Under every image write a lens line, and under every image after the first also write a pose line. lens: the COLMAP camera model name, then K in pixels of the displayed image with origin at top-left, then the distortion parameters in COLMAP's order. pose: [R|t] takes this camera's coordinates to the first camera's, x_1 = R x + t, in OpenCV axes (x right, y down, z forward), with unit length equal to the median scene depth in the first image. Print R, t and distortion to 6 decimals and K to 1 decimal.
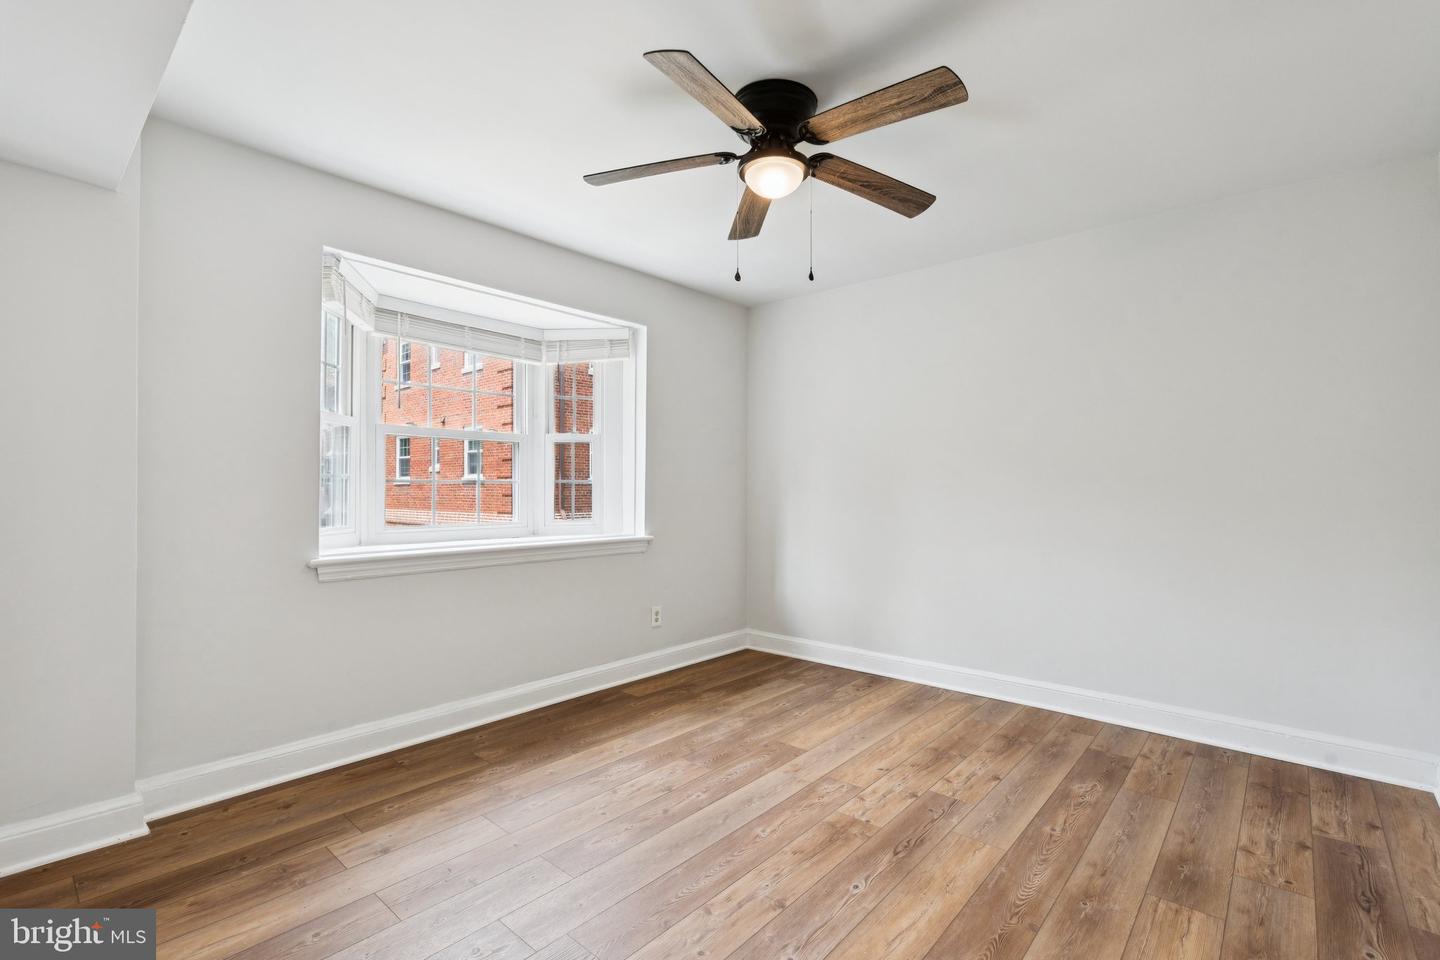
lens RADIAL K [[654.2, 0, 718.0], [0, 654.2, 484.7], [0, 0, 1]] dist [-0.002638, 0.000703]
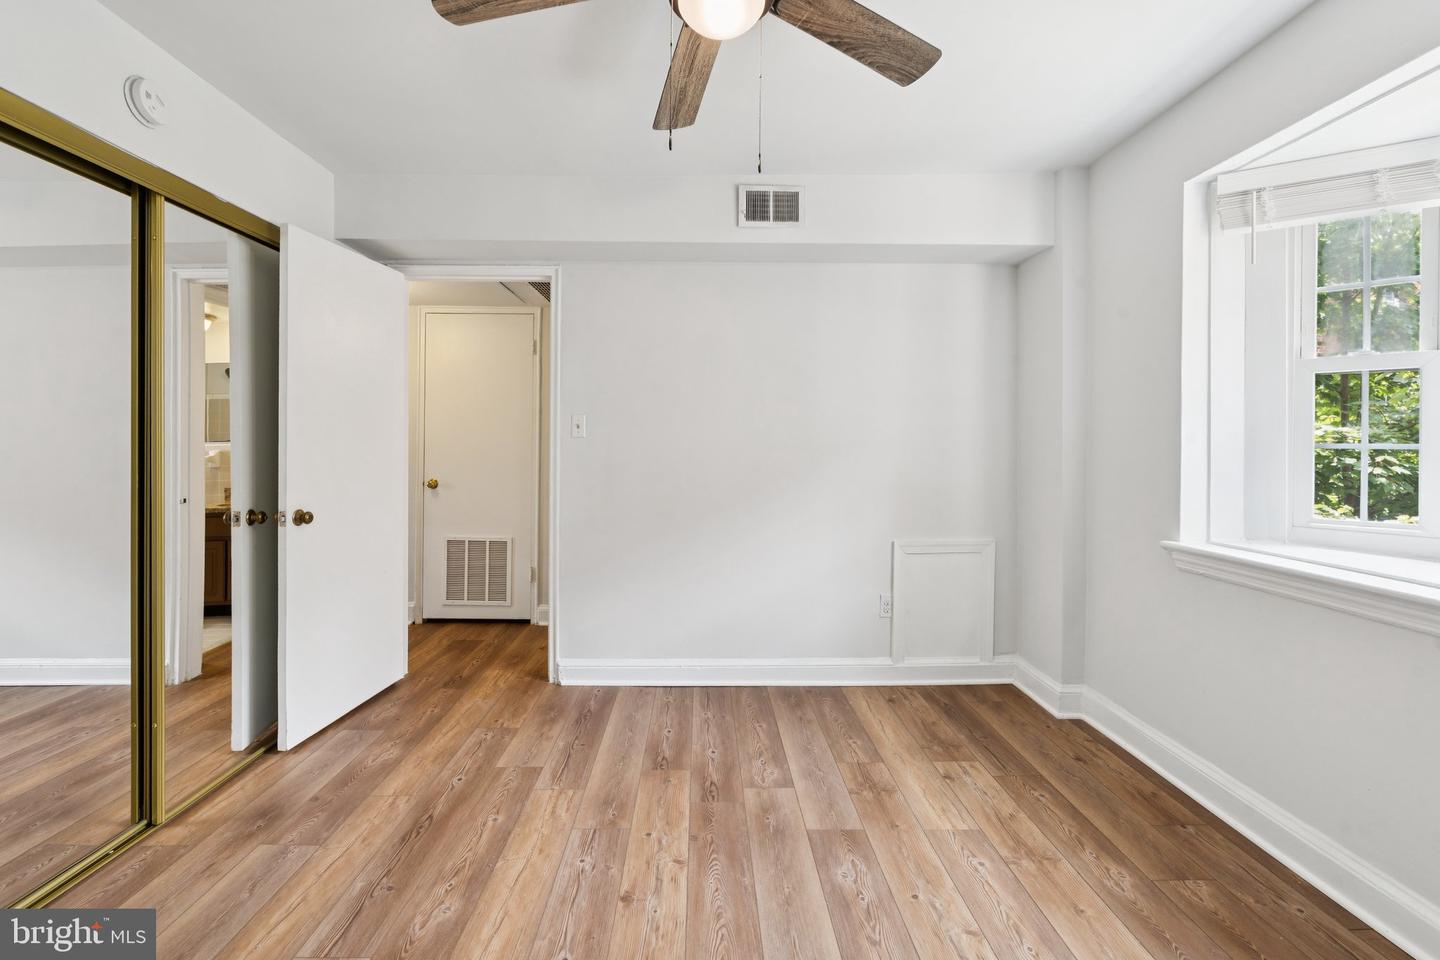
lens RADIAL K [[648.4, 0, 709.2], [0, 648.4, 441.5], [0, 0, 1]] dist [-0.003513, 0.000518]
pose [[-0.741227, -0.009369, -0.671189, 0.391721], [-0.004341, 0.999949, -0.009165, -0.009931], [0.671240, -0.003880, -0.741230, 1.083108]]
